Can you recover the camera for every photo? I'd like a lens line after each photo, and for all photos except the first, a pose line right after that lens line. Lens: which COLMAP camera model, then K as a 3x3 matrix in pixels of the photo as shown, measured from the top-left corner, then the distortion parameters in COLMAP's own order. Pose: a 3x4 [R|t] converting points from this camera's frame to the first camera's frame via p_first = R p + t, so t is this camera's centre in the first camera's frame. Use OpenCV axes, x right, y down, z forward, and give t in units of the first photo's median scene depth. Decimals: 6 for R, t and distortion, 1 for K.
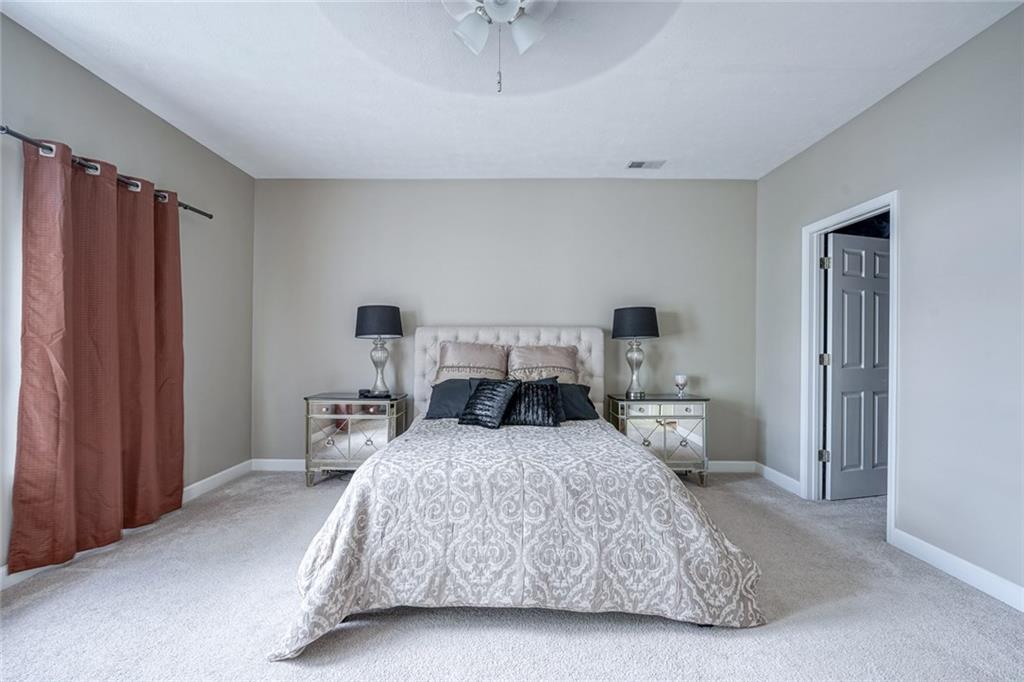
lens RADIAL K [[462.3, 0, 510.4], [0, 462.3, 344.3], [0, 0, 1]] dist [-0.011592, 0.004941]
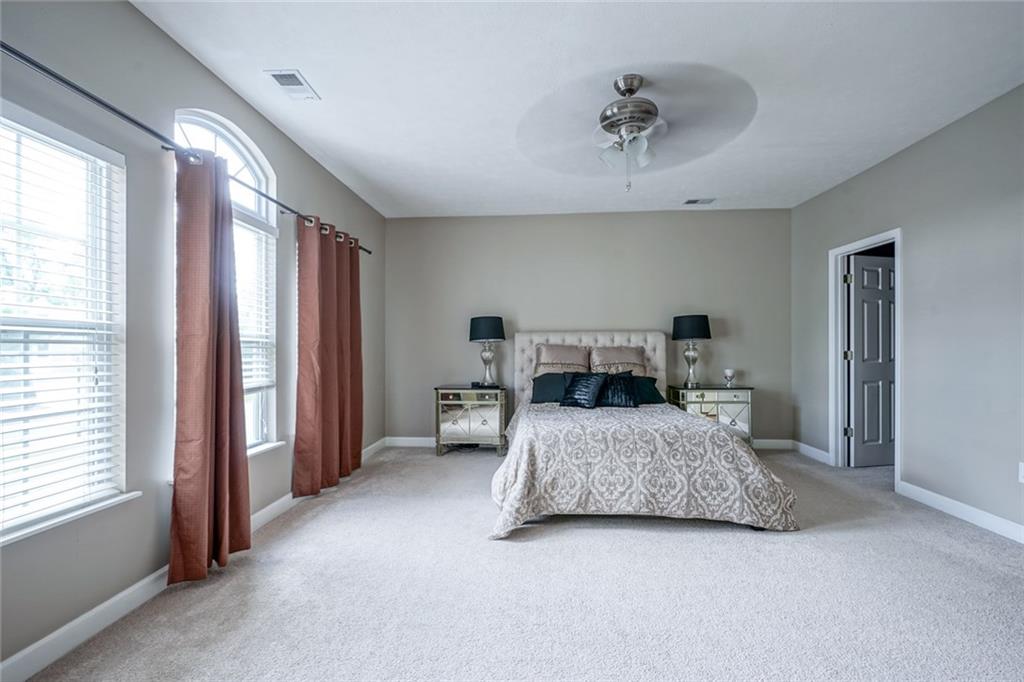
lens RADIAL K [[462.3, 0, 509.2], [0, 462.3, 344.1], [0, 0, 1]] dist [-0.011592, 0.004941]
pose [[0.998054, -0.009850, -0.061575, -0.166192], [0.009781, 0.999951, -0.001421, -0.005657], [0.061586, 0.000816, 0.998101, -0.315110]]
